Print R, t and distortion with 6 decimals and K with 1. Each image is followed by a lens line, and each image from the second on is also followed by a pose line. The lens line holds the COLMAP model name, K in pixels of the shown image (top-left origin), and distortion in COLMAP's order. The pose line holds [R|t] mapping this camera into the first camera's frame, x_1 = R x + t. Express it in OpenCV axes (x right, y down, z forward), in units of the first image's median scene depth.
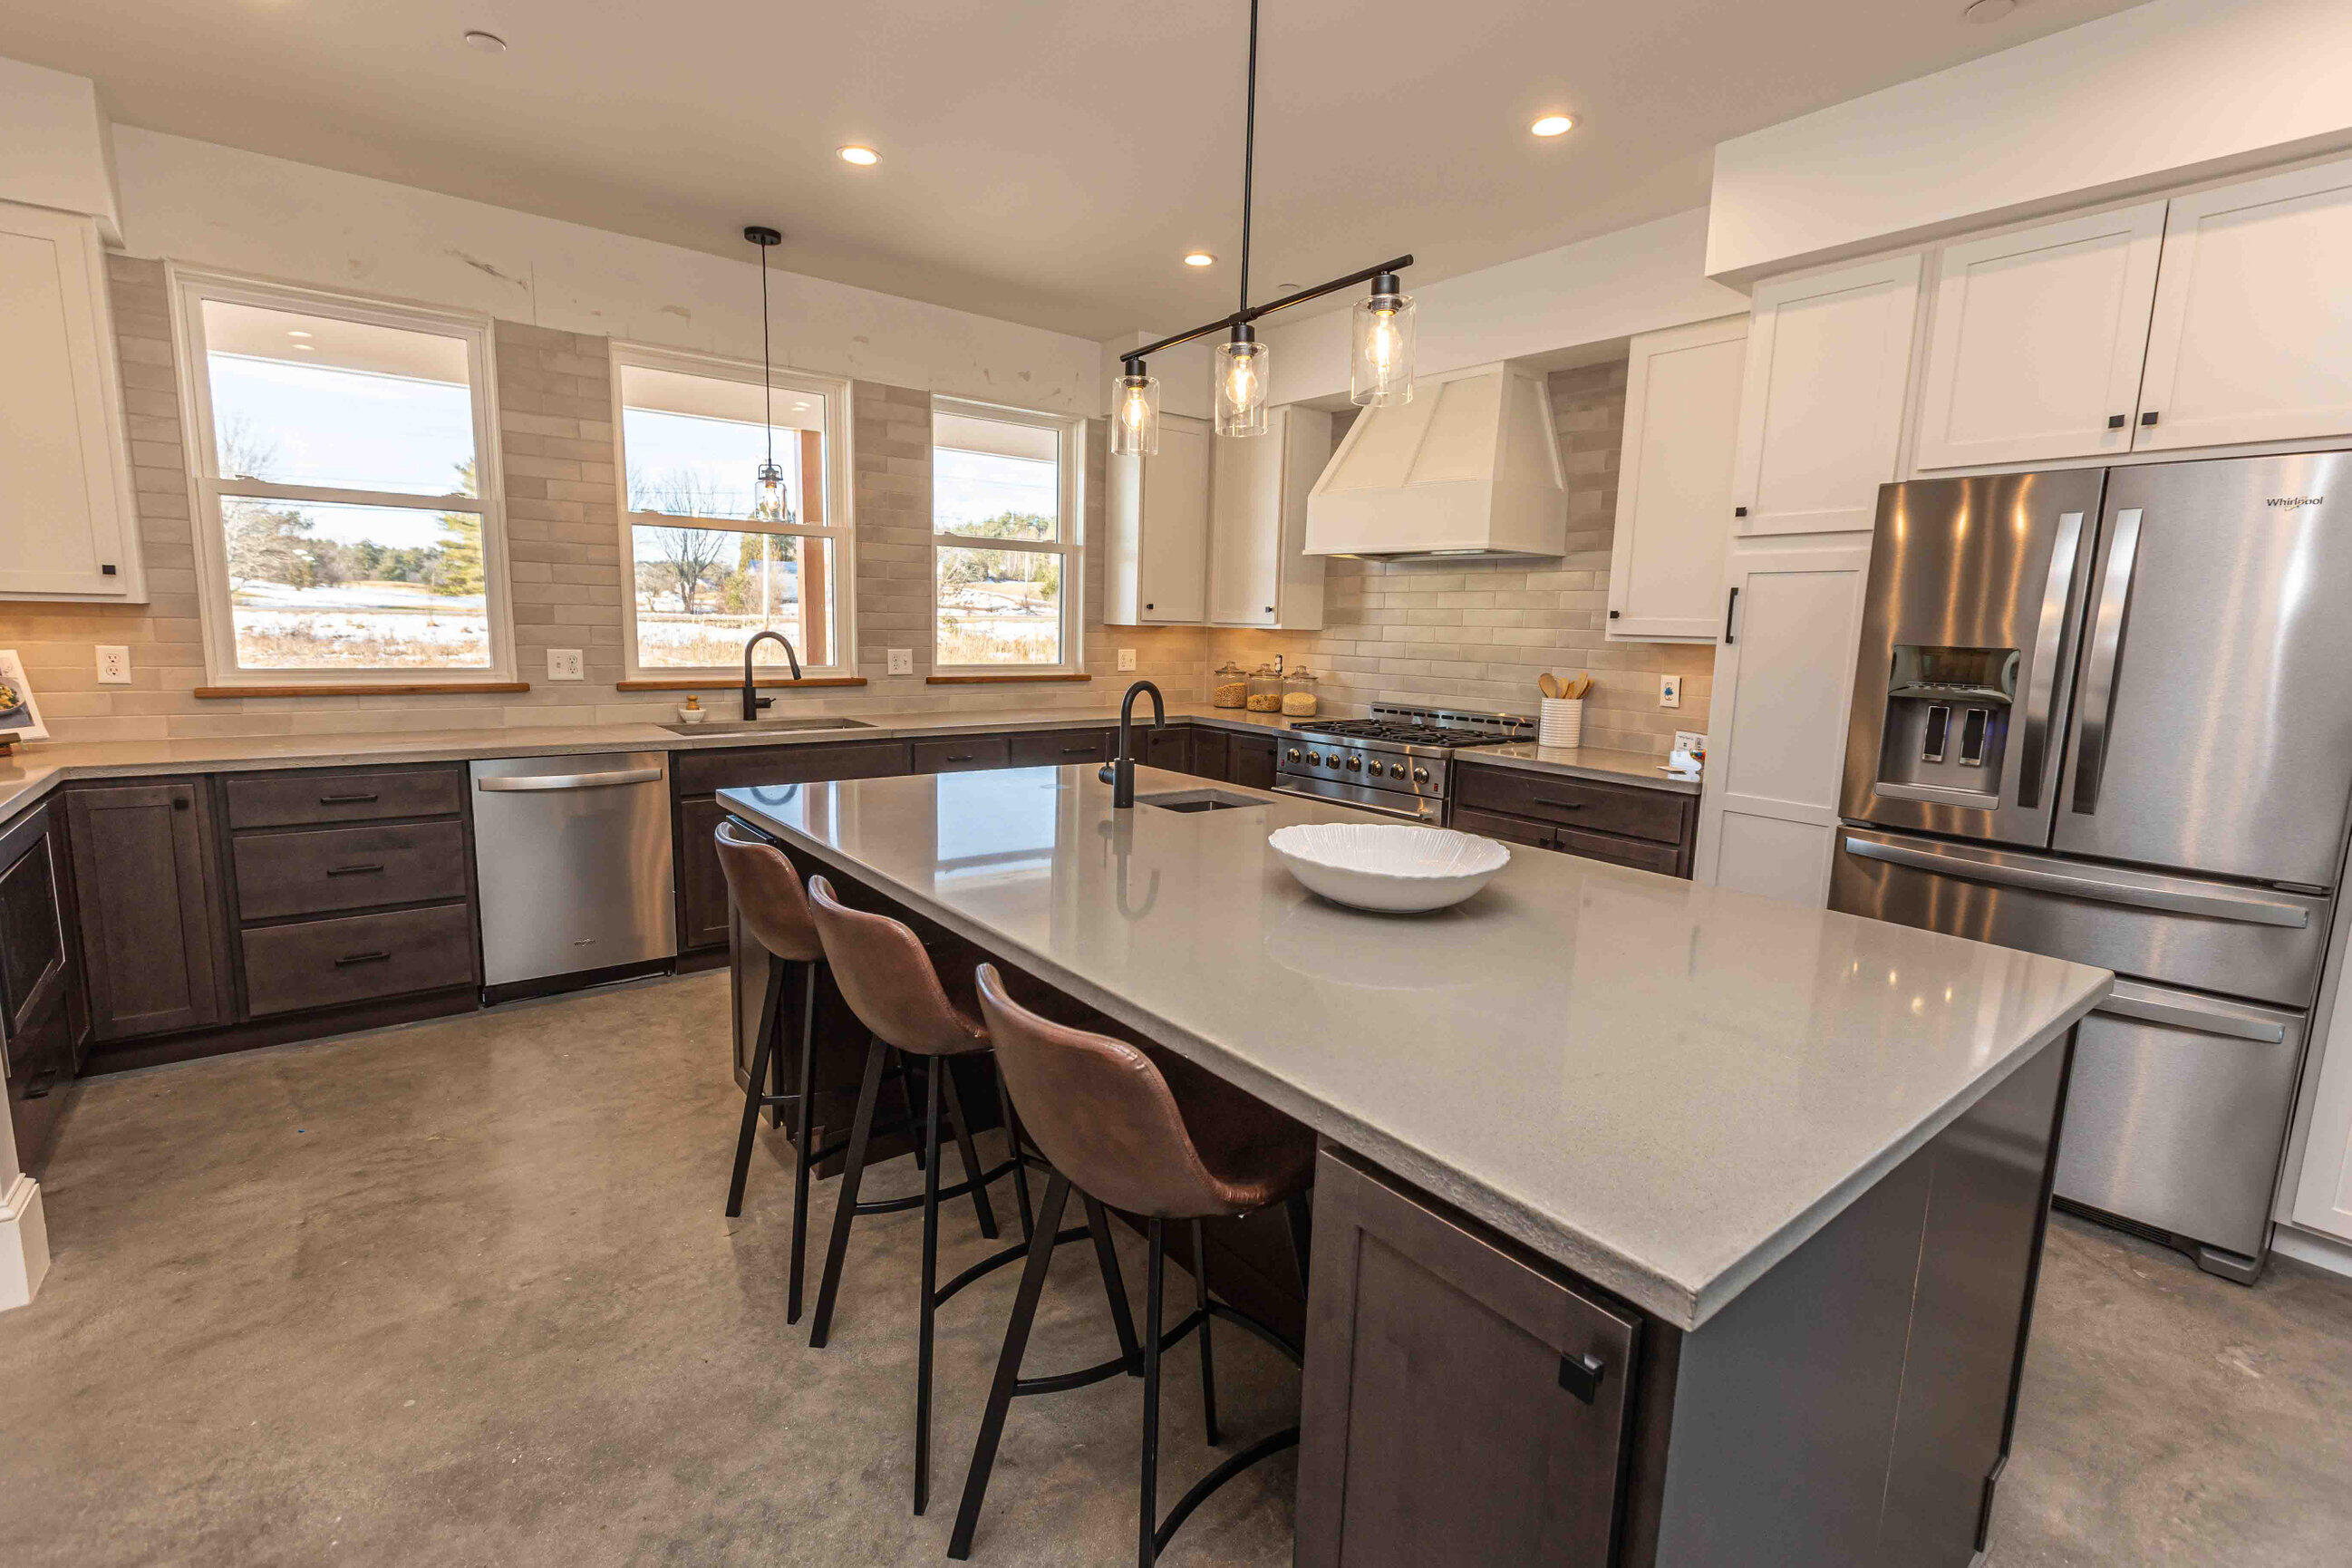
lens RADIAL K [[1060.2, 0, 1176.0], [0, 1060.2, 784.0], [0, 0, 1]] dist [-0.000393, -0.000229]
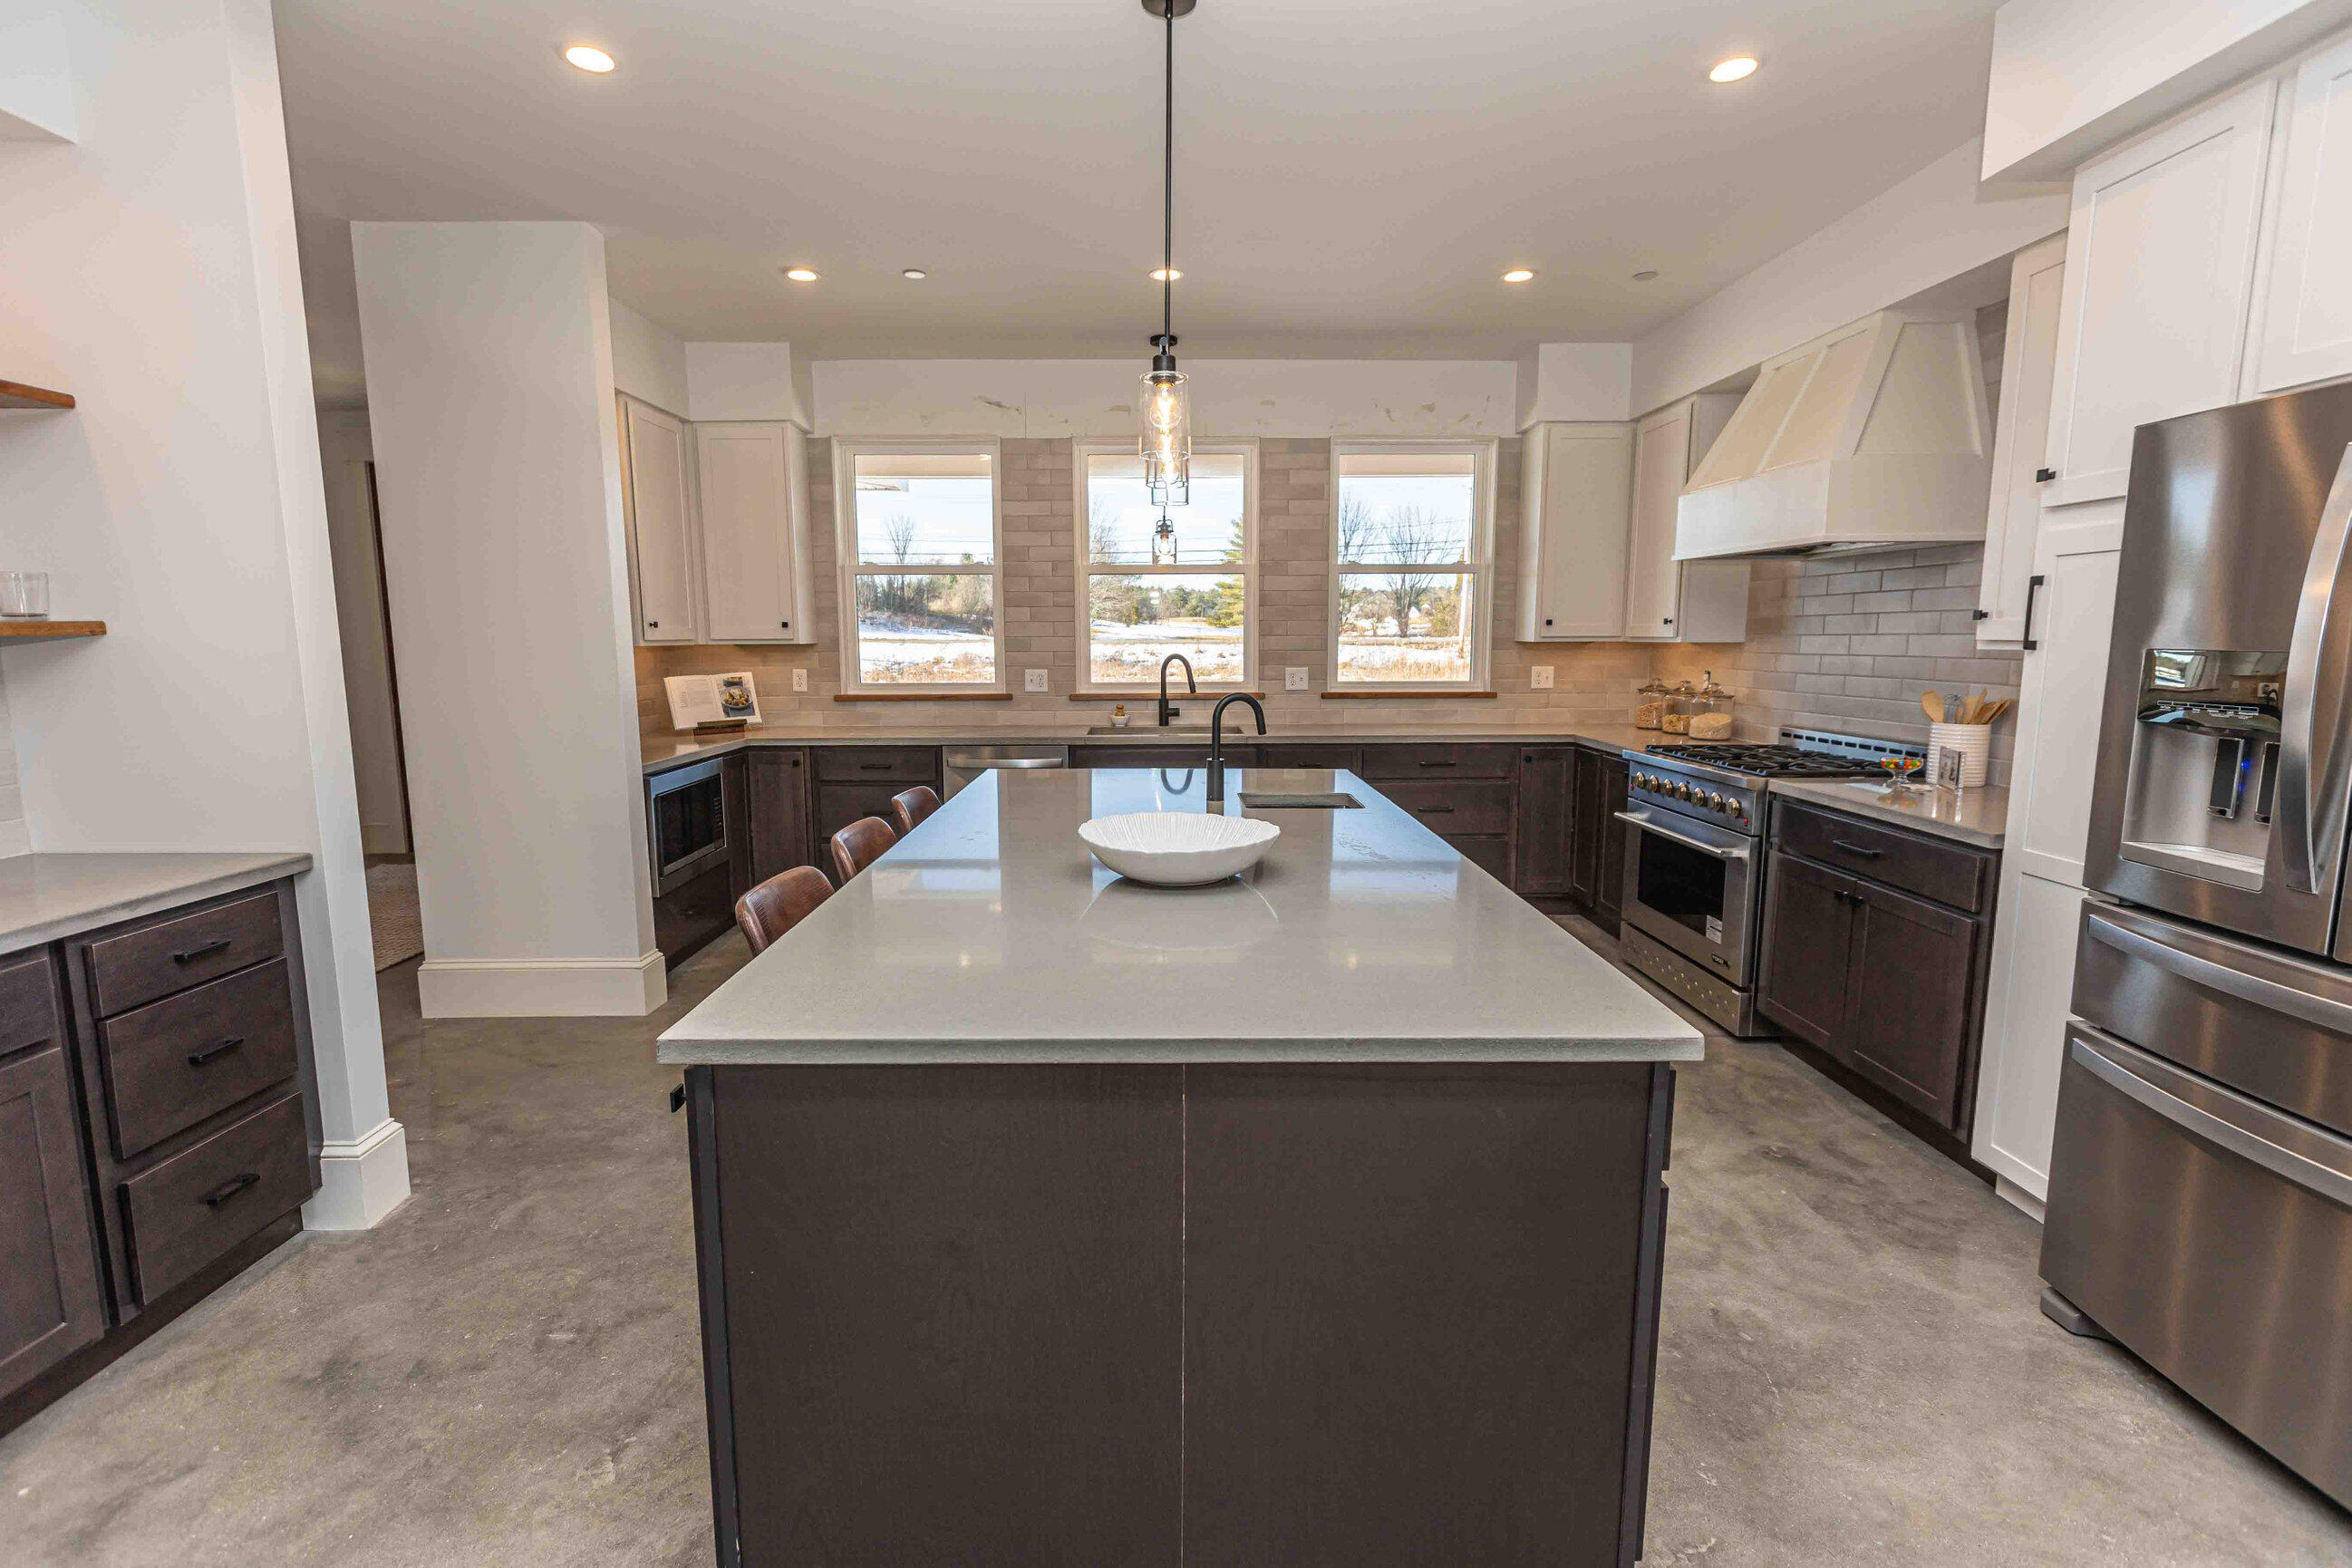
lens RADIAL K [[1058.9, 0, 1168.0], [0, 1058.9, 782.5], [0, 0, 1]] dist [-0.001405, -0.000434]
pose [[0.788836, 0.058438, -0.611820, 0.364022], [-0.070440, 0.997506, 0.004457, 0.000120], [0.610554, 0.039581, 0.790985, 0.026379]]
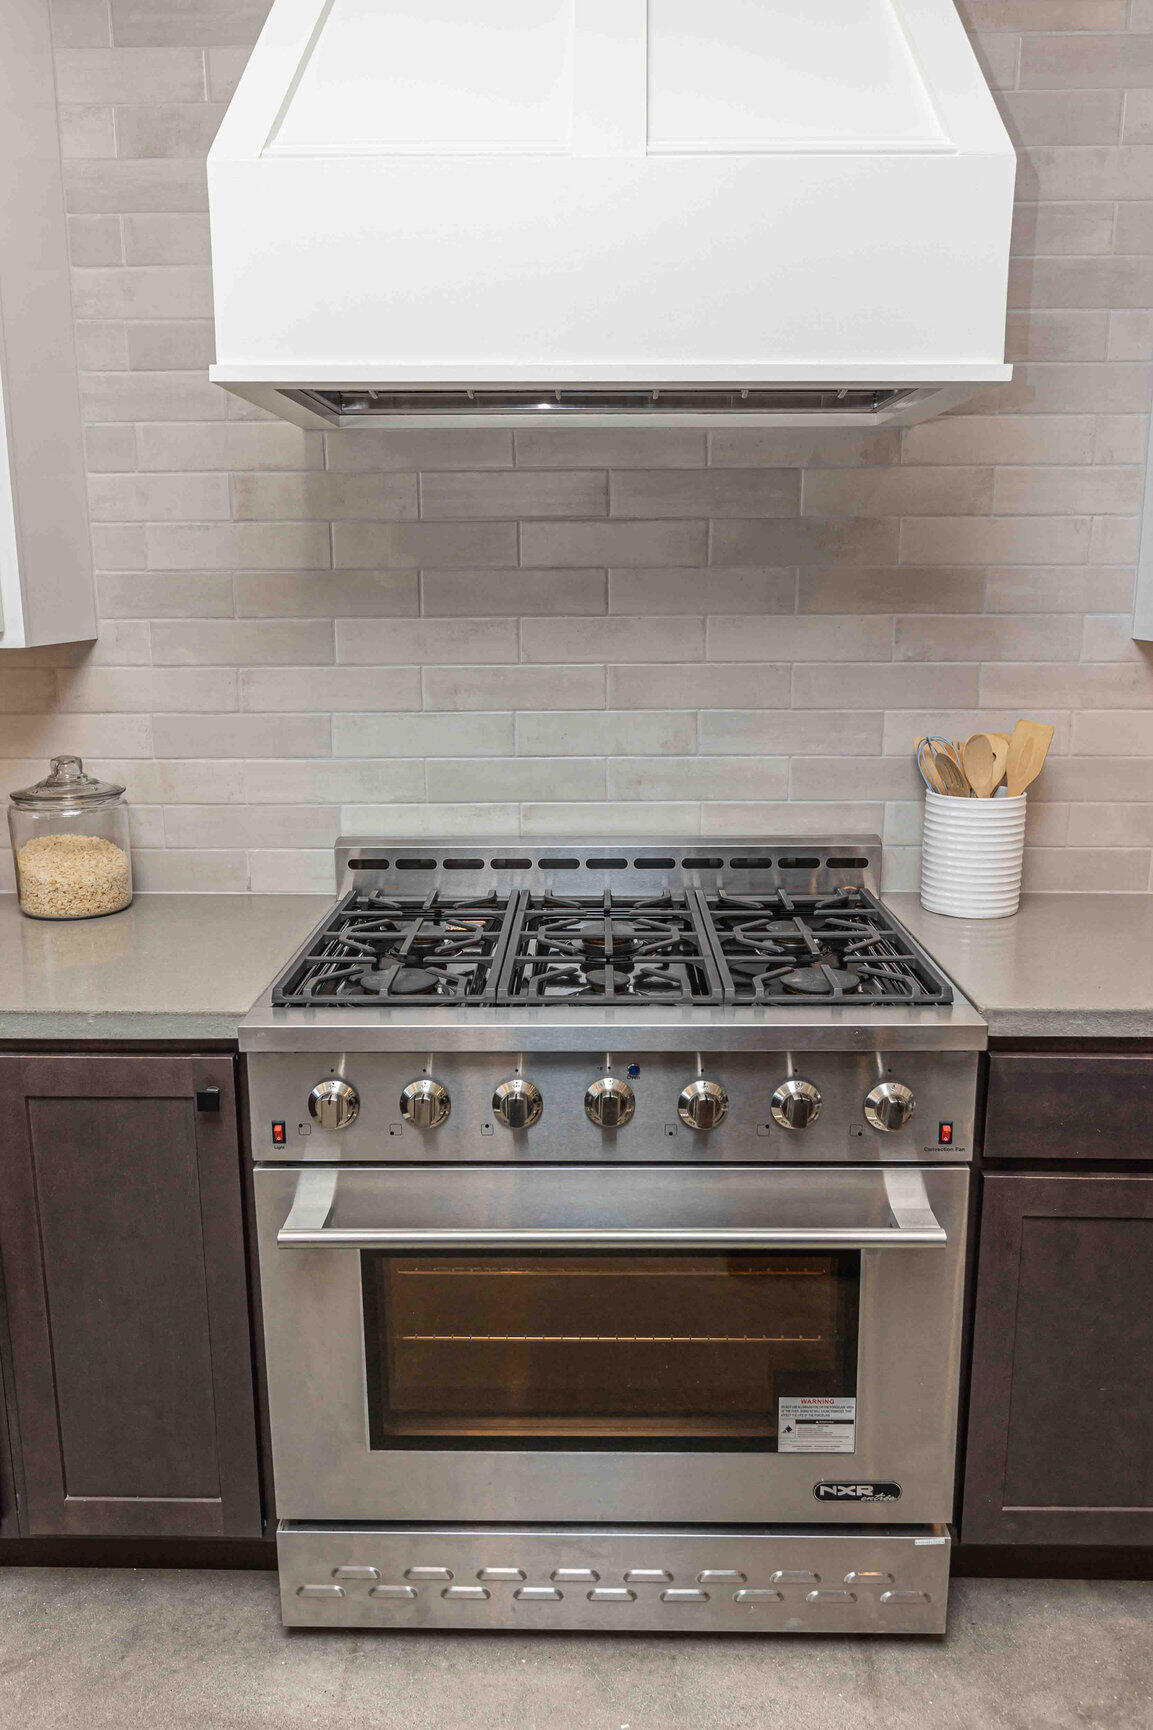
lens RADIAL K [[1291.9, 0, 576.5], [0, 1291.9, 865.0], [0, 0, 1]] dist [-0.003965, -0.001707]
pose [[0.630813, -0.195862, 0.750808, -0.099987], [0.135000, 0.980563, 0.142375, -0.139516], [-0.764101, 0.011547, 0.644993, 0.756538]]
